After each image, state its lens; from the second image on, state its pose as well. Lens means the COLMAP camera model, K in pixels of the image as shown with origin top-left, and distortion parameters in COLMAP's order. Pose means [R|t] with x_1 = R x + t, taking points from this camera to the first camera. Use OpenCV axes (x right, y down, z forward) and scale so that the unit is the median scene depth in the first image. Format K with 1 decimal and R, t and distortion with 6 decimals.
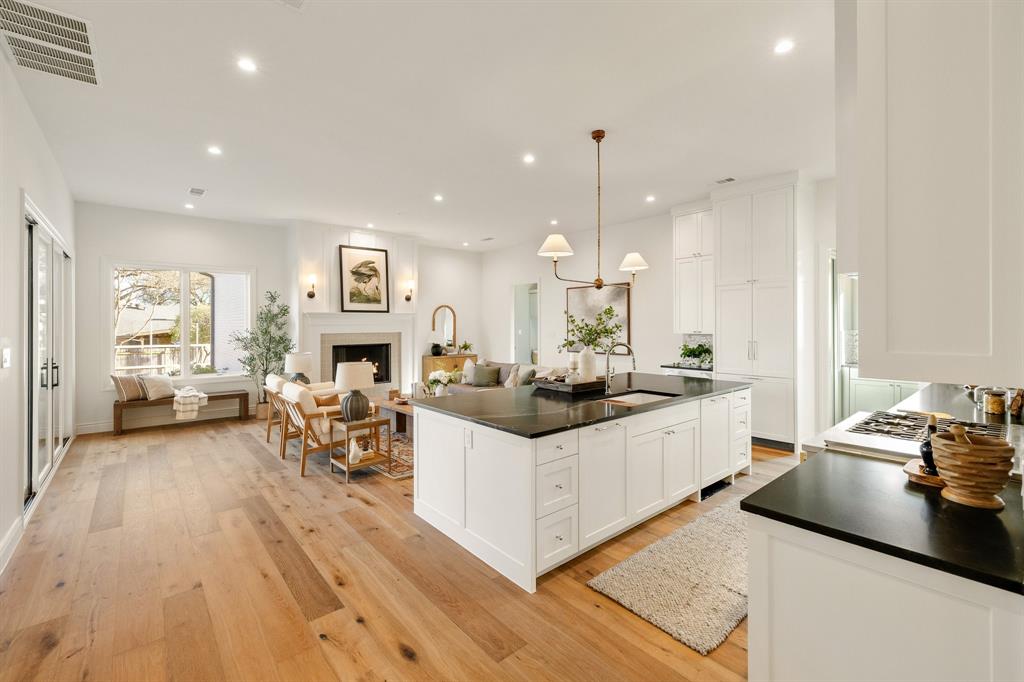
lens RADIAL K [[443.1, 0, 514.7], [0, 443.1, 323.8], [0, 0, 1]] dist [-0.001126, 0.000023]
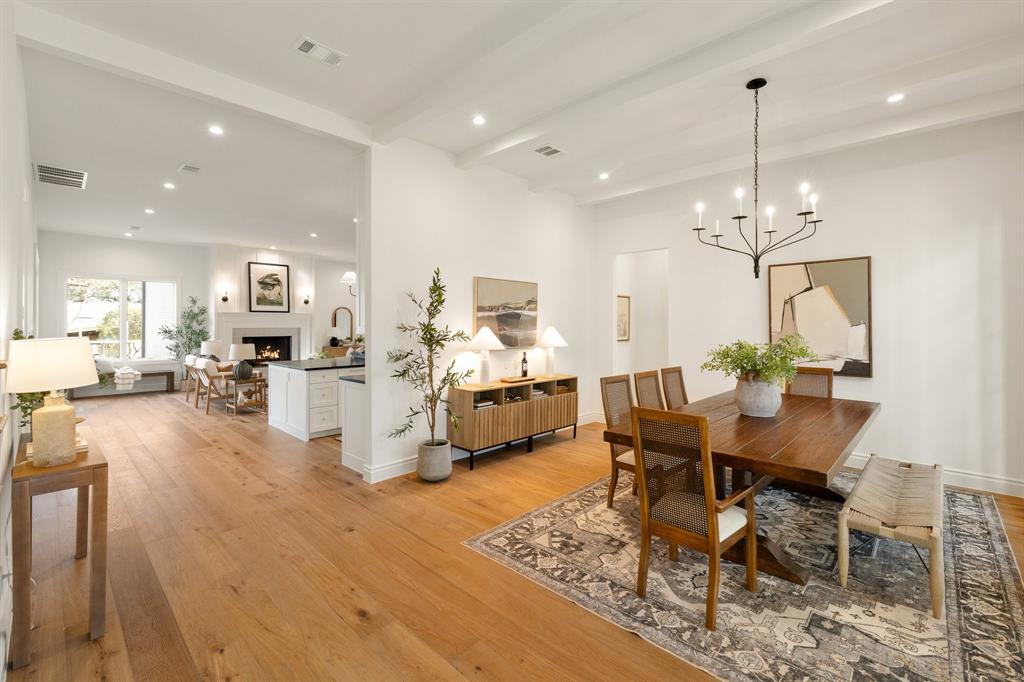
lens RADIAL K [[443.1, 0, 517.1], [0, 443.1, 321.5], [0, 0, 1]] dist [-0.001126, 0.000023]
pose [[0.994377, 0.003757, 0.105832, 0.283385], [-0.003089, 0.999974, -0.006475, 0.008439], [-0.105854, 0.006112, 0.994363, -0.434970]]
